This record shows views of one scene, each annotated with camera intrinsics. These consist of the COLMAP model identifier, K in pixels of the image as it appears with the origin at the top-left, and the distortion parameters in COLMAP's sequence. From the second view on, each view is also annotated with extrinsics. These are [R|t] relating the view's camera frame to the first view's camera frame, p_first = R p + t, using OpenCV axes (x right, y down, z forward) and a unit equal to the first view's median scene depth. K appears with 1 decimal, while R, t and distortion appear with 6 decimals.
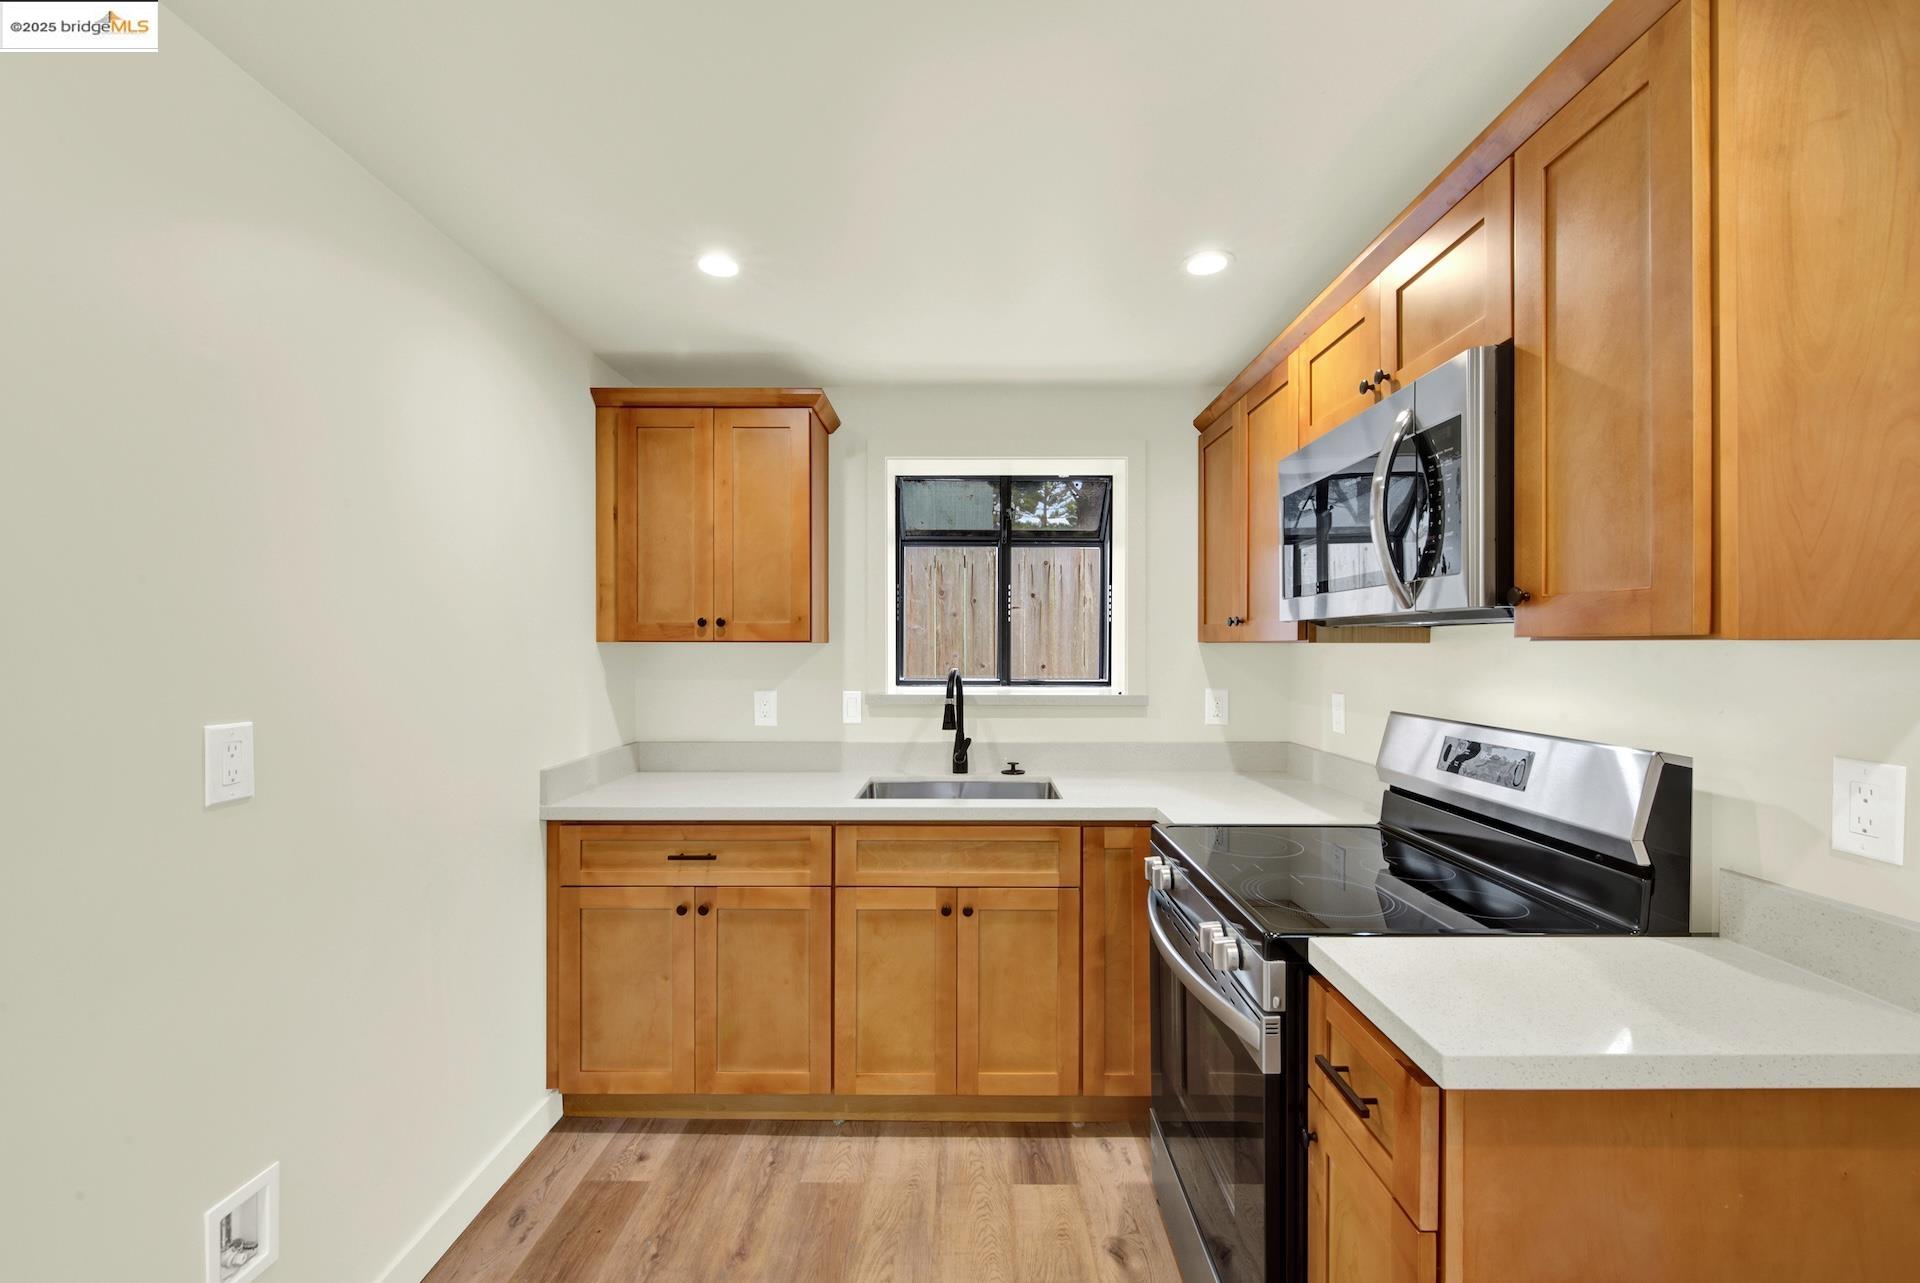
lens RADIAL K [[778.0, 0, 966.3], [0, 778.0, 646.2], [0, 0, 1]] dist [0.002296, -0.003852]
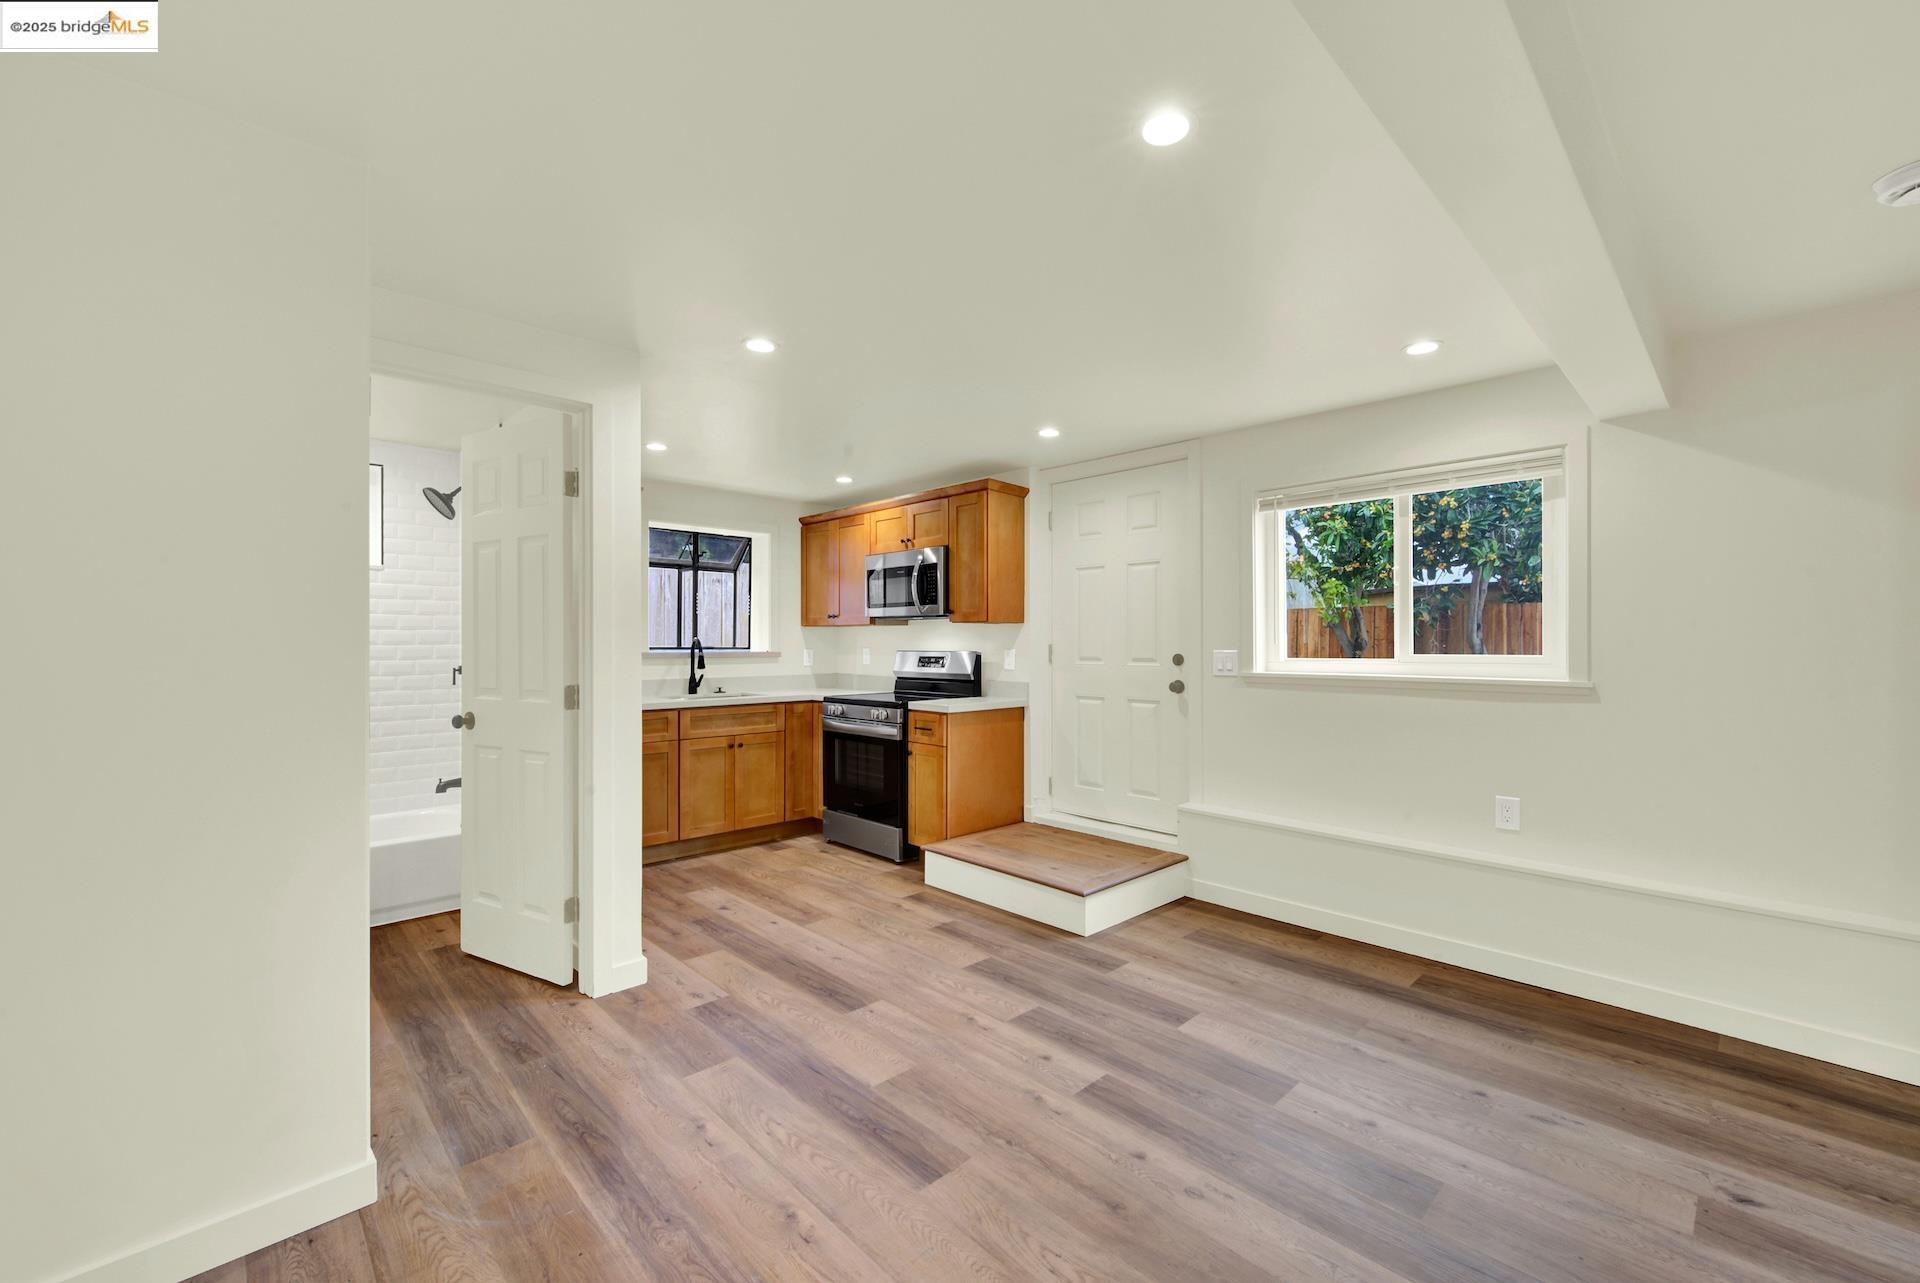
lens RADIAL K [[783.0, 0, 969.1], [0, 783.0, 649.2], [0, 0, 1]] dist [0.005949, -0.002744]
pose [[0.716652, -0.003946, 0.697420, -1.064585], [-0.000858, 0.999978, 0.006540, 0.053801], [-0.697431, -0.005285, 0.716633, -1.022498]]
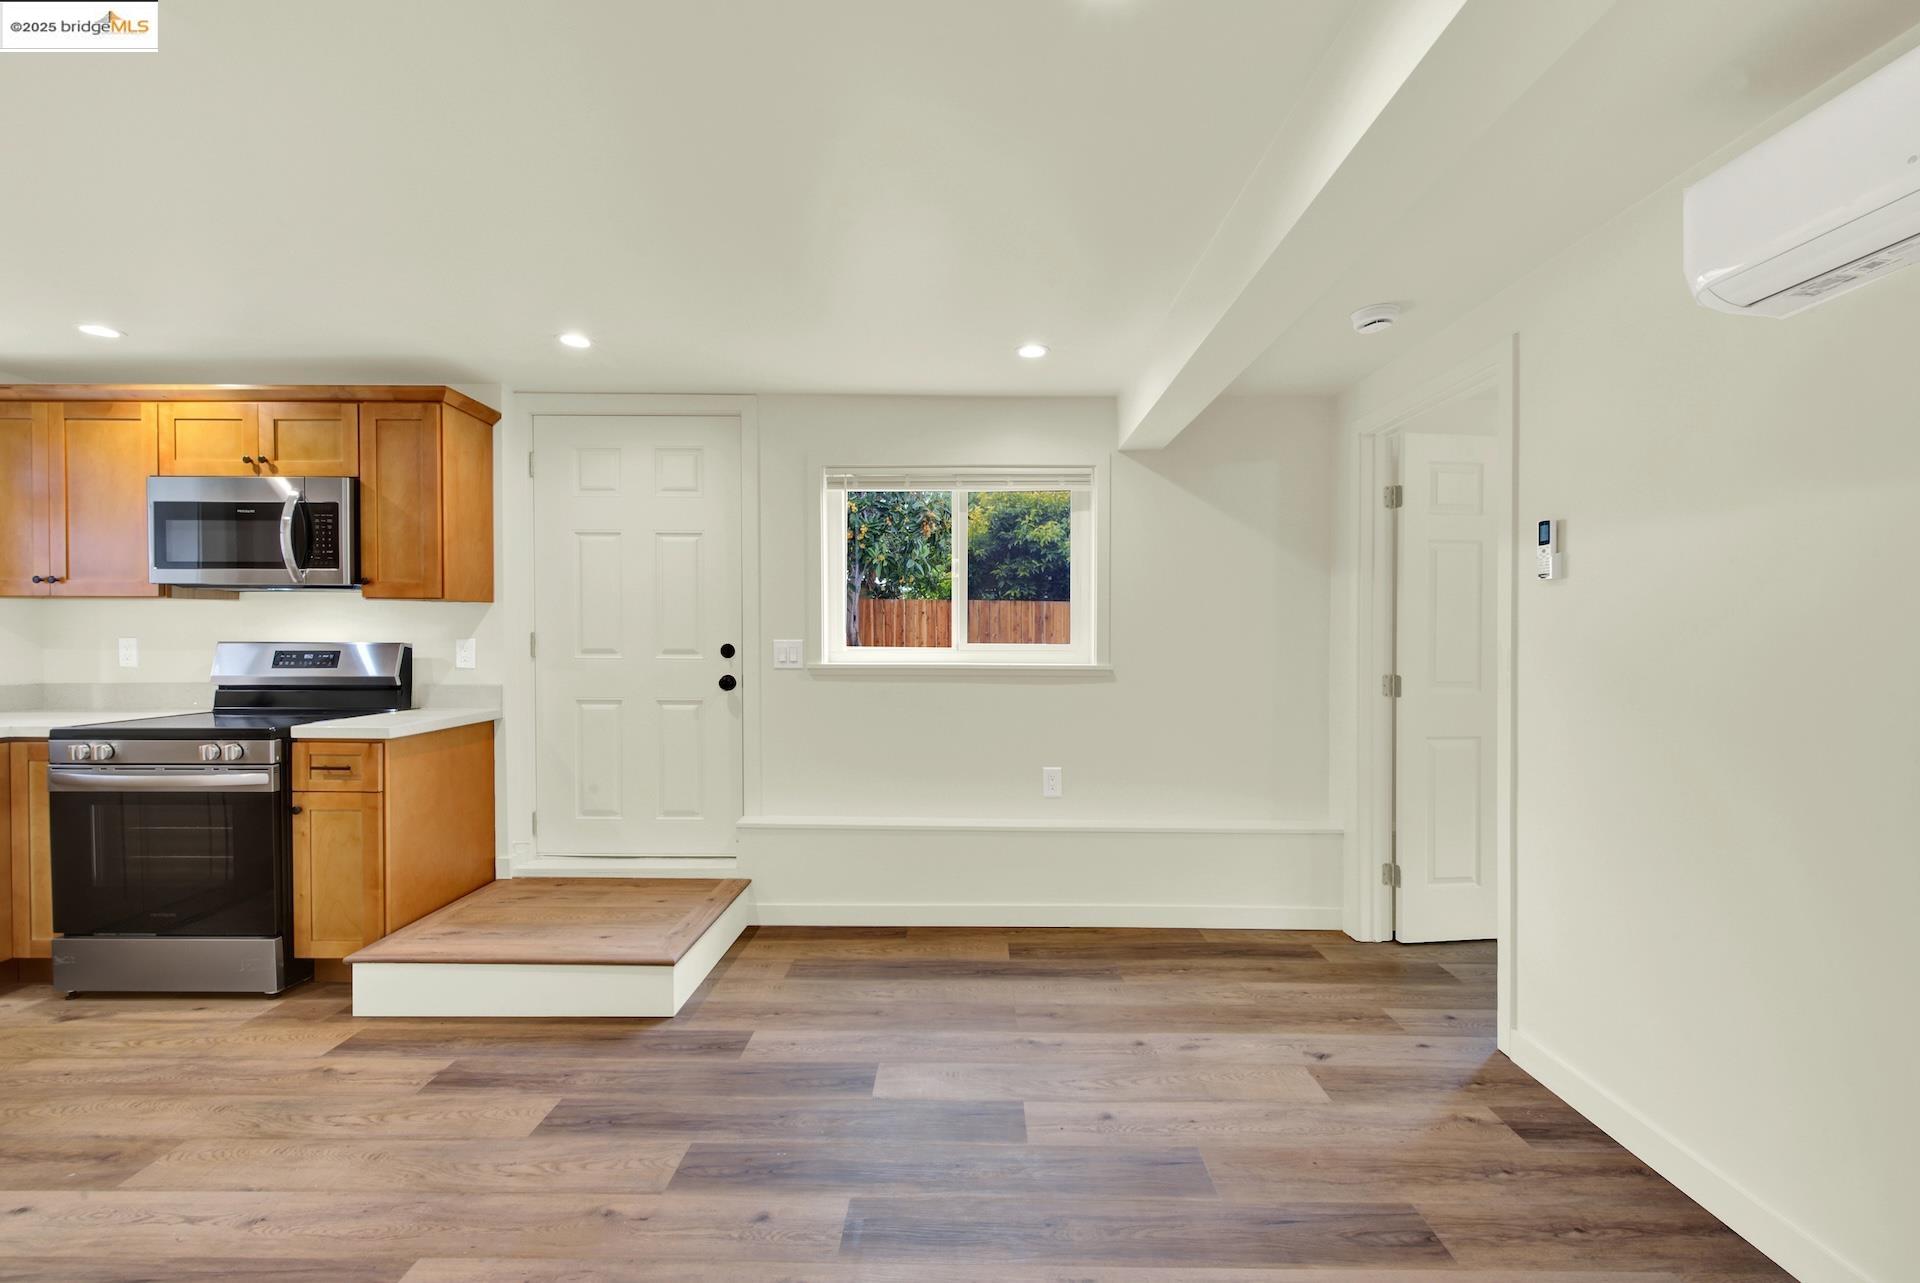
lens RADIAL K [[783.0, 0, 969.1], [0, 783.0, 649.2], [0, 0, 1]] dist [0.005949, -0.002744]
pose [[0.003532, -0.019602, 0.999802, -0.991303], [-0.004176, 0.999799, 0.019617, 0.053516], [-0.999985, -0.004244, 0.003449, -0.527849]]
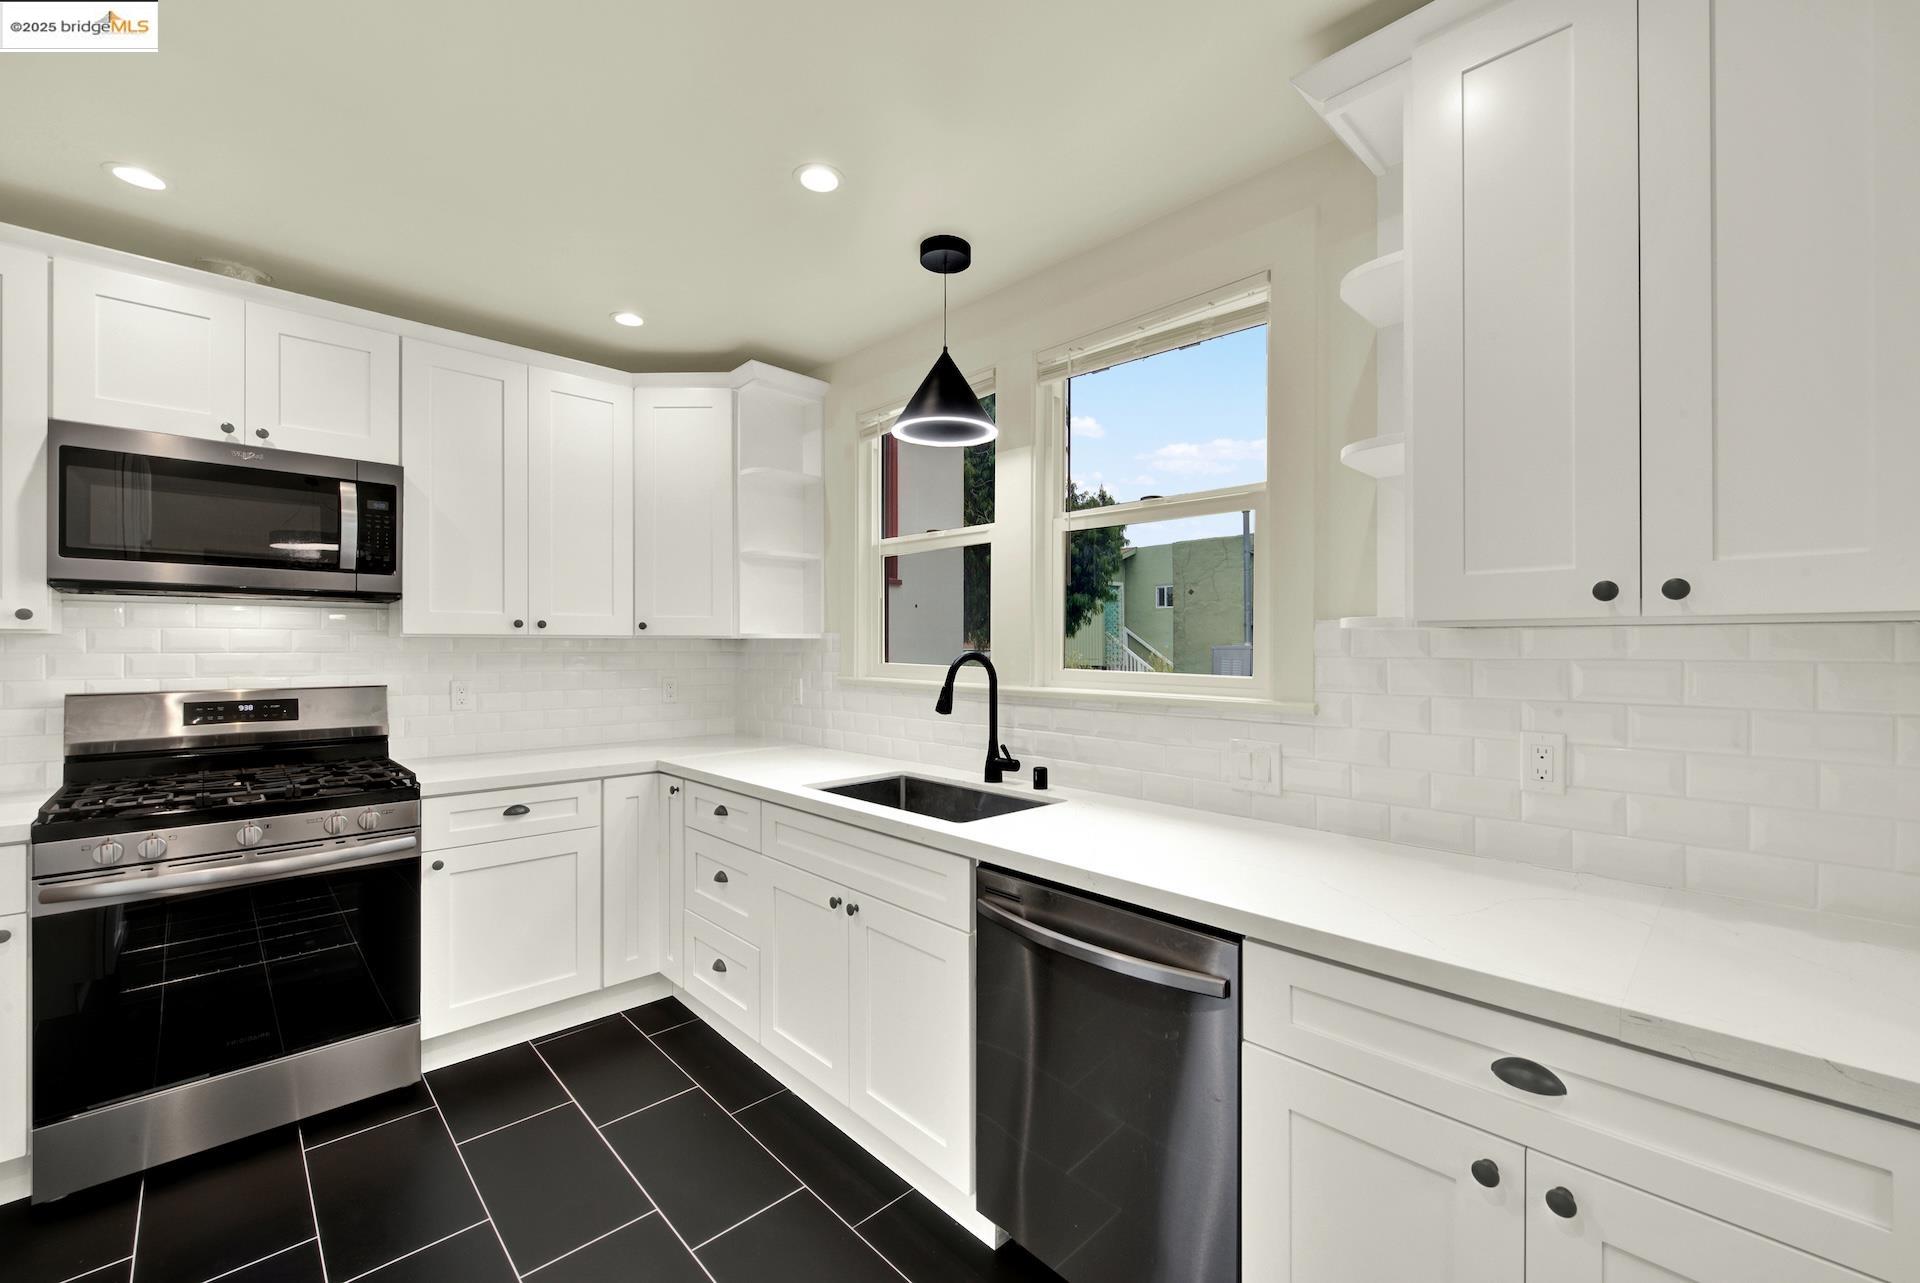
lens RADIAL K [[771.2, 0, 970.2], [0, 771.2, 646.2], [0, 0, 1]] dist [-0.000012, -0.002240]
pose [[-0.701329, -0.002210, 0.712835, -1.082865], [-0.002917, 0.999996, 0.000230, 0.007124], [-0.712832, -0.001918, -0.701332, 0.753175]]
